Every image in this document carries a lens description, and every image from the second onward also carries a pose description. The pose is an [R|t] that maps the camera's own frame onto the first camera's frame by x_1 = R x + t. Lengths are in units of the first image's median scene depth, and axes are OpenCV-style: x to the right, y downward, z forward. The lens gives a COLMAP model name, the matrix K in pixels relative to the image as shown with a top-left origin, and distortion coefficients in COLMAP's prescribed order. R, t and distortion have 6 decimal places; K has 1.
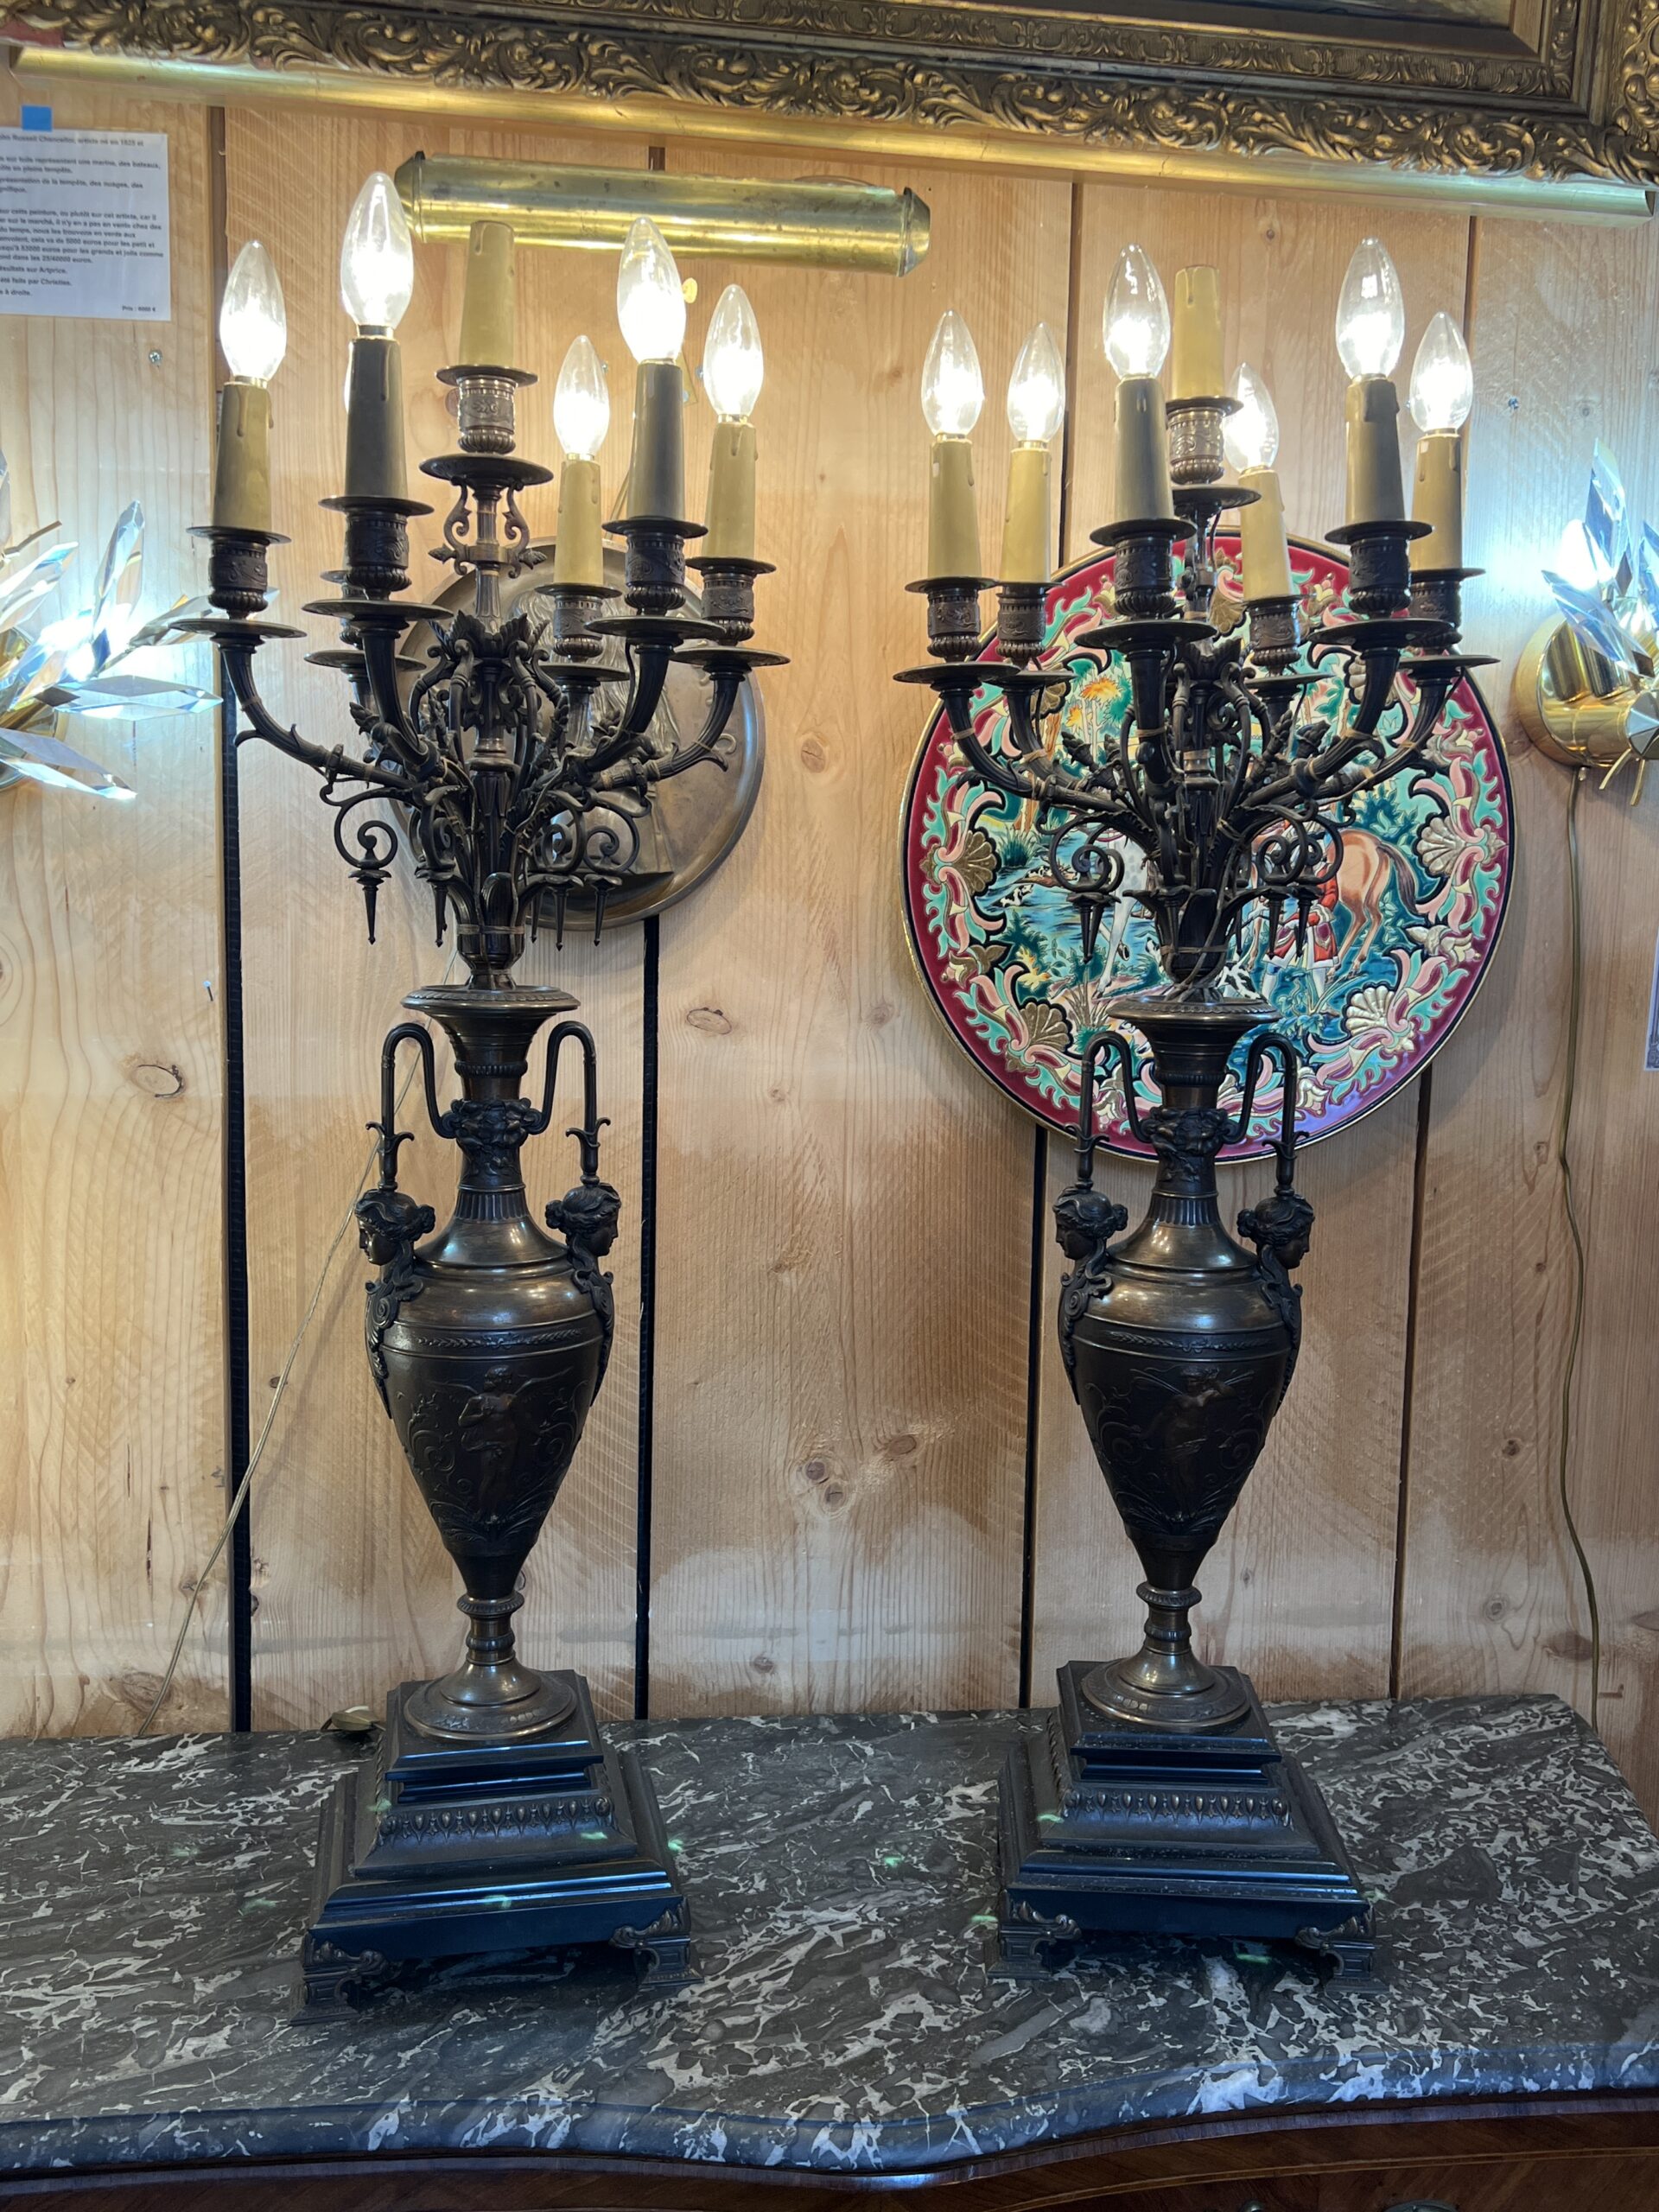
lens RADIAL K [[2030.7, 0, 850.5], [0, 2030.7, 1060.4], [0, 0, 1]] dist [0.017132, -0.008573]
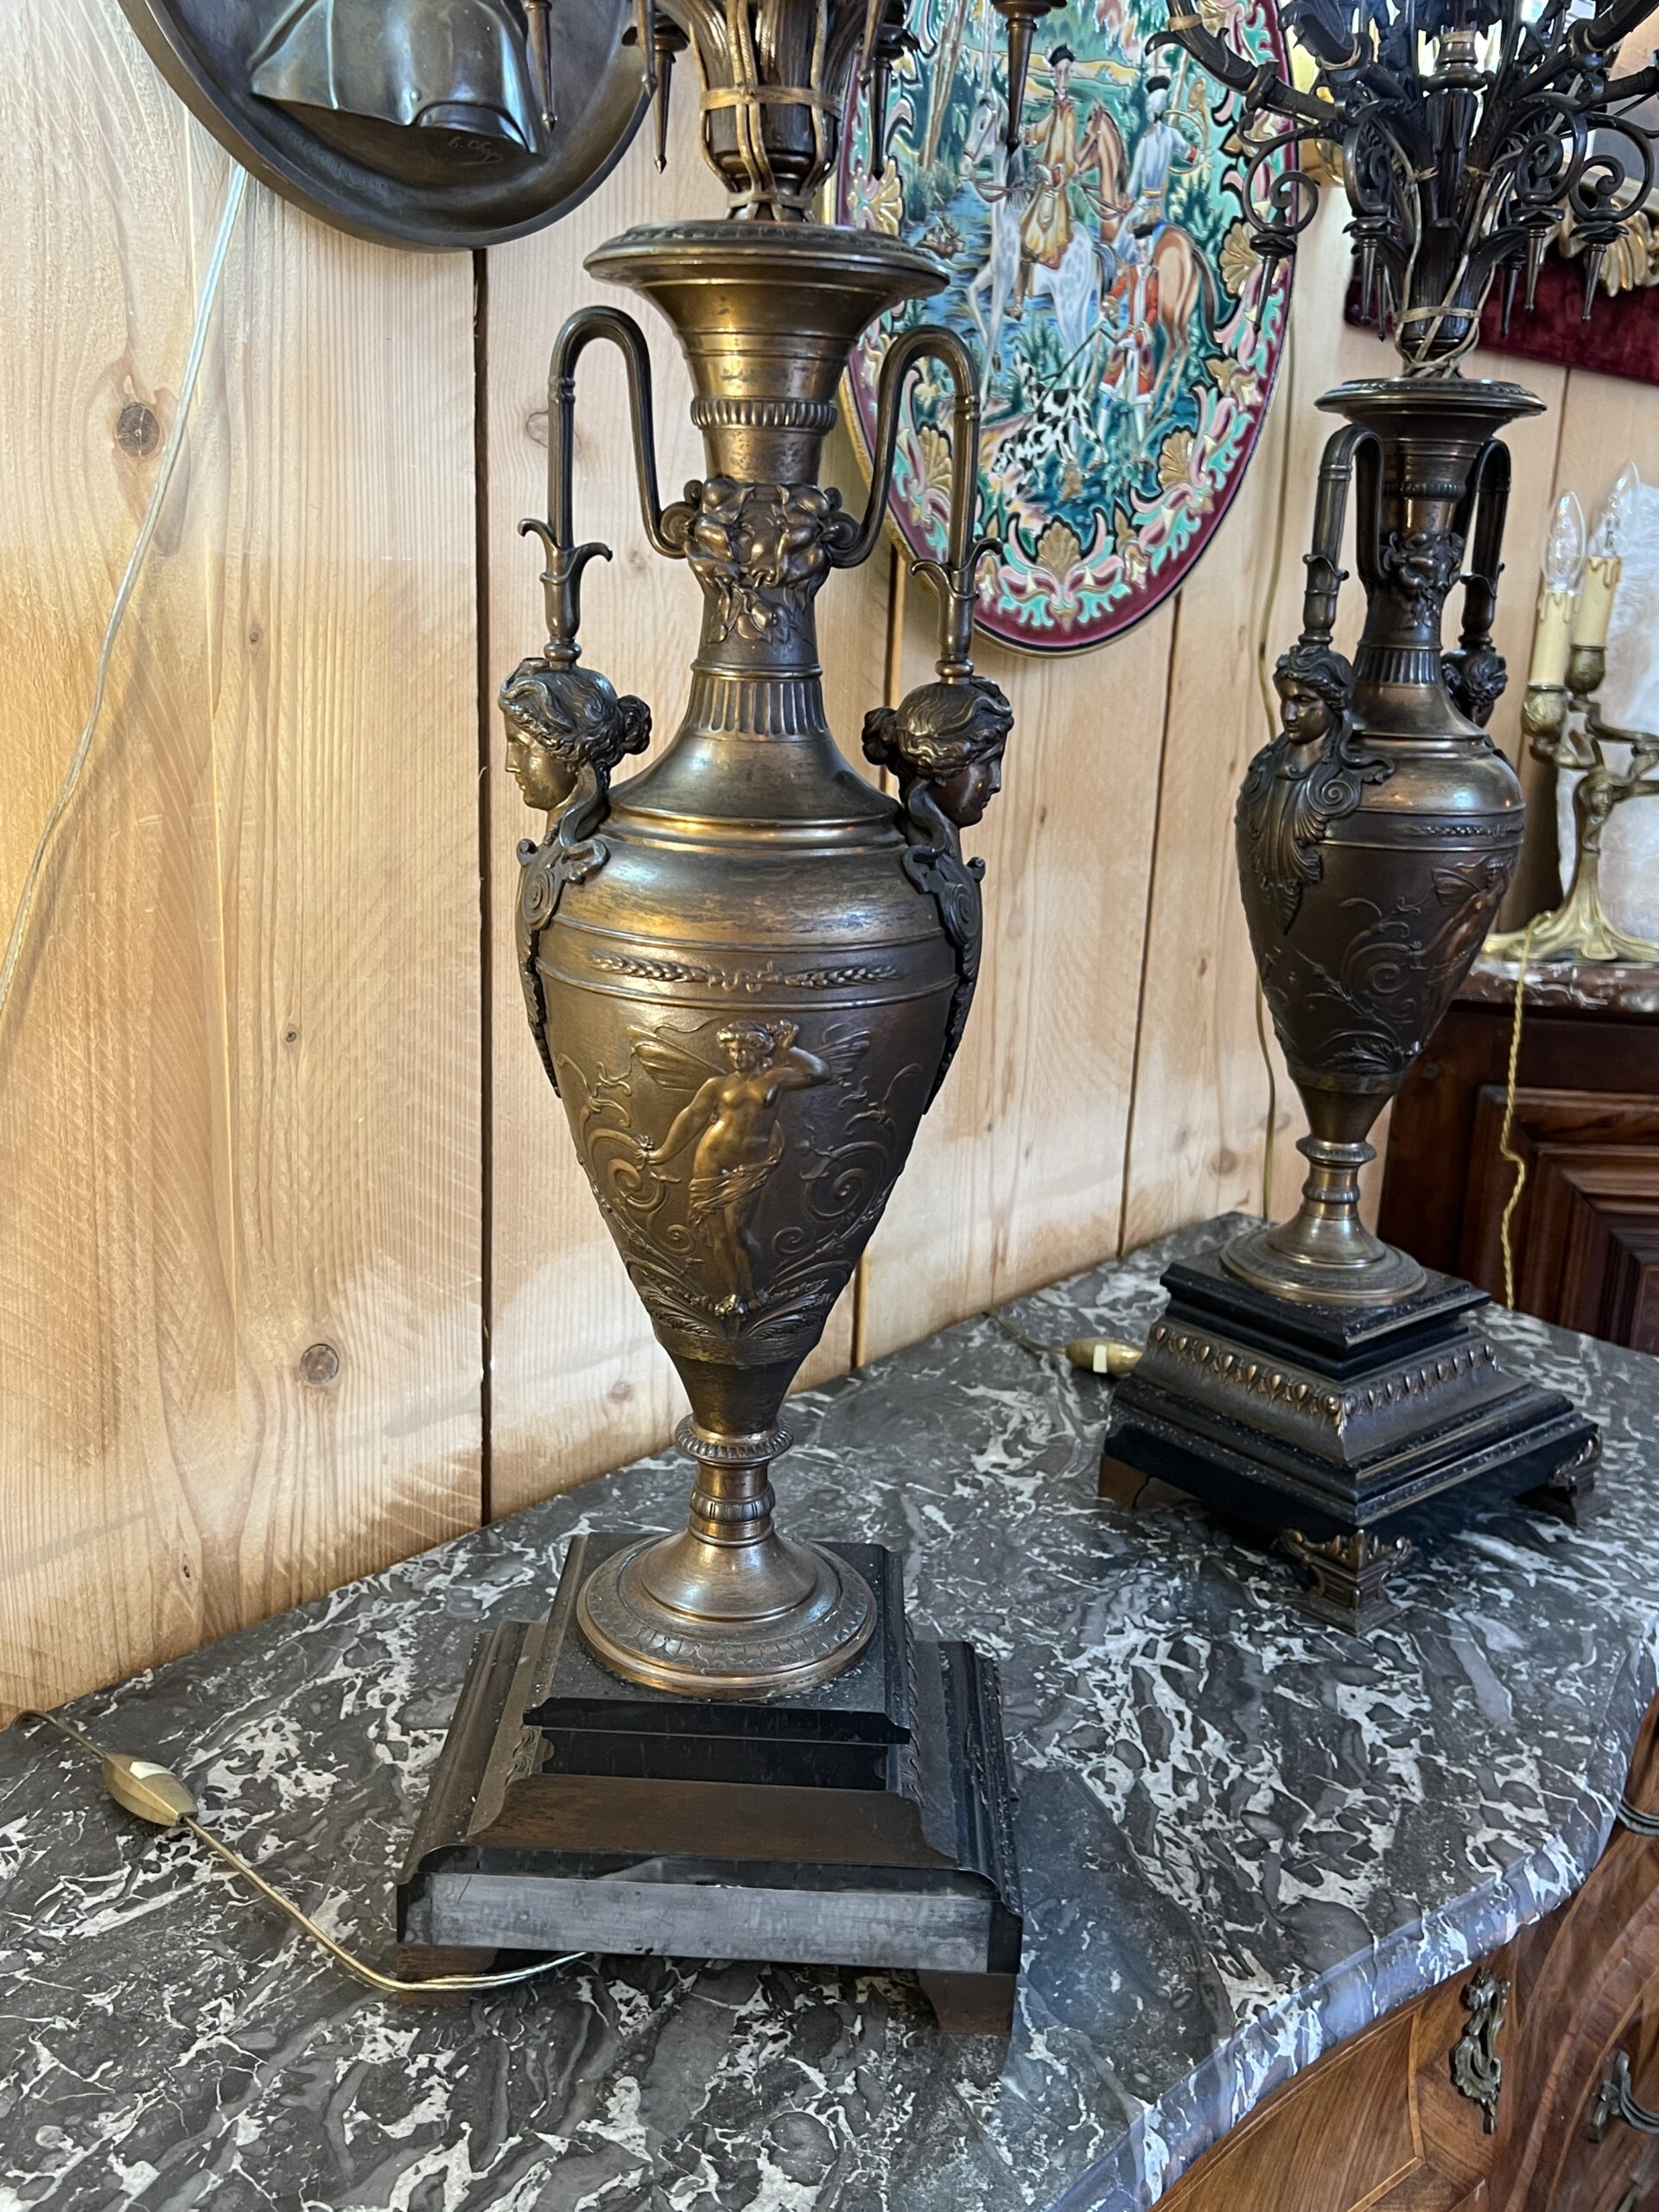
lens RADIAL K [[2040.4, 0, 803.9], [0, 2040.4, 1106.0], [0, 0, 1]] dist [-0.001530, 0.000916]
pose [[0.739818, -0.168616, 0.651335, -0.525763], [0.044799, 0.978284, 0.202371, 0.068390], [-0.671314, -0.120539, 0.731306, 0.534247]]
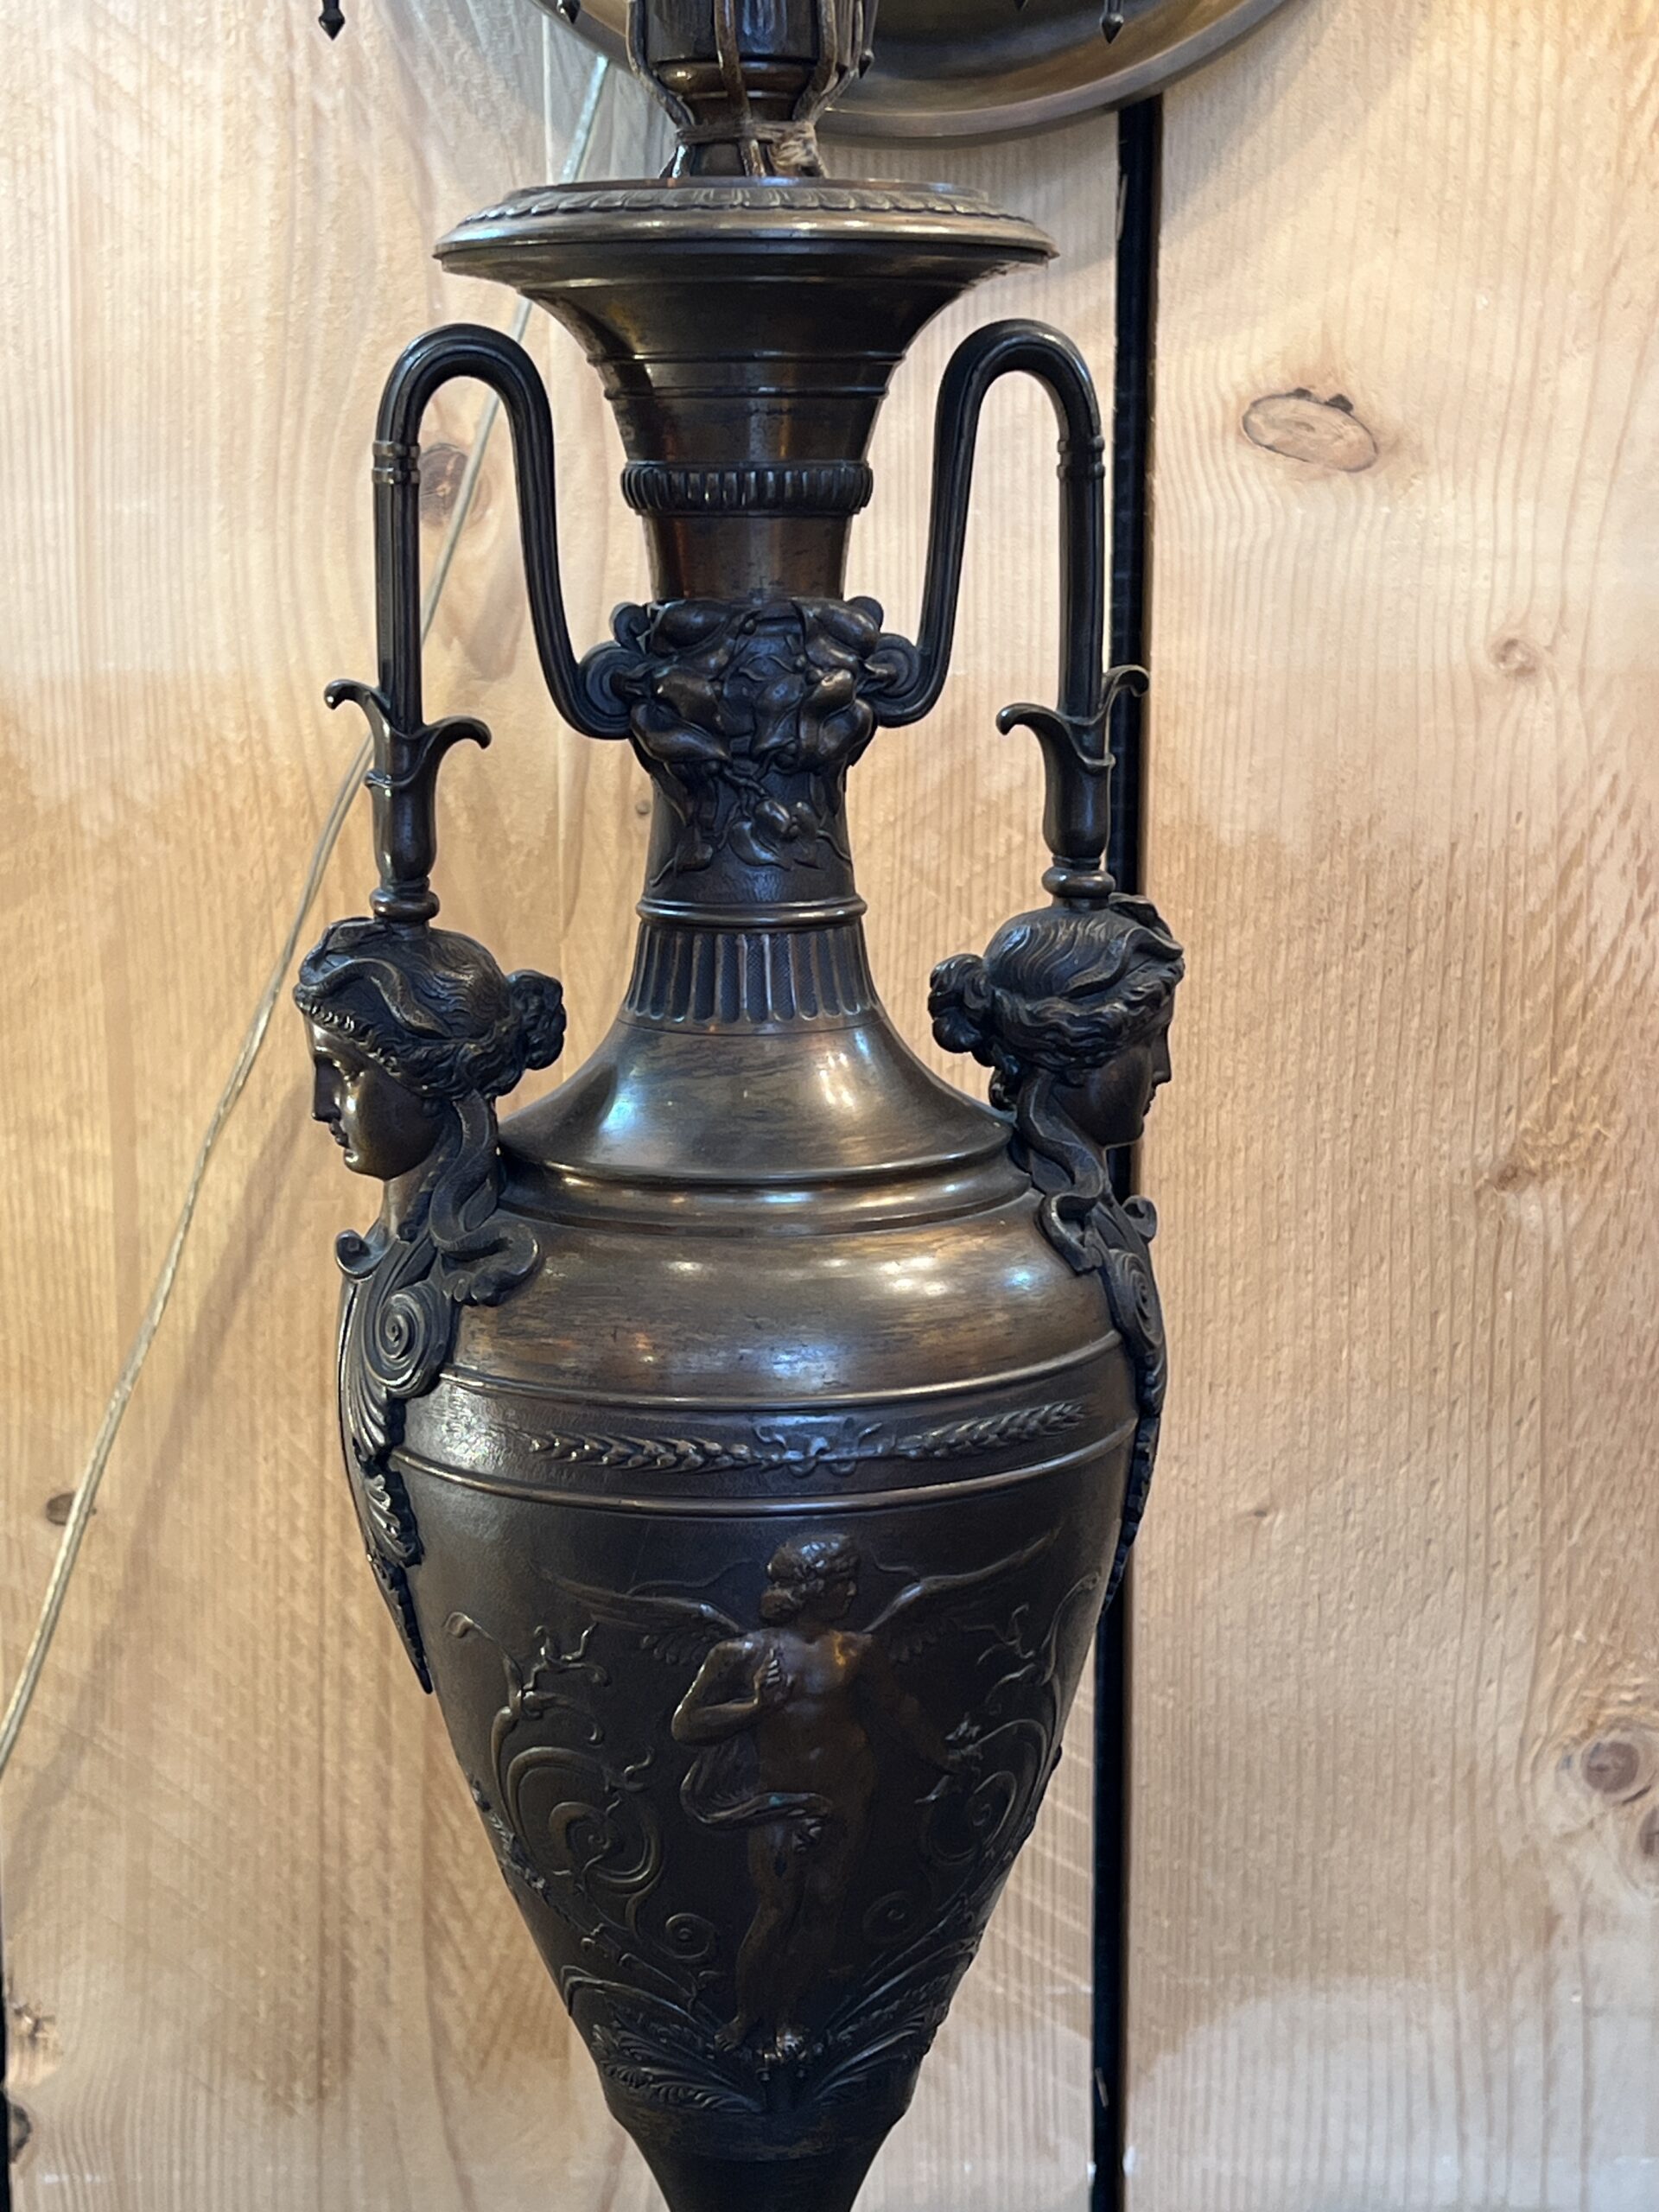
lens RADIAL K [[3738.2, 0, 733.1], [0, 3738.2, 1107.7], [0, 0, 1]] dist [0.276601, -1.787352]
pose [[0.994325, -0.005631, -0.106235, -0.113953], [0.014853, 0.996166, 0.086210, 0.041256], [0.105342, -0.087299, 0.990597, 0.433841]]
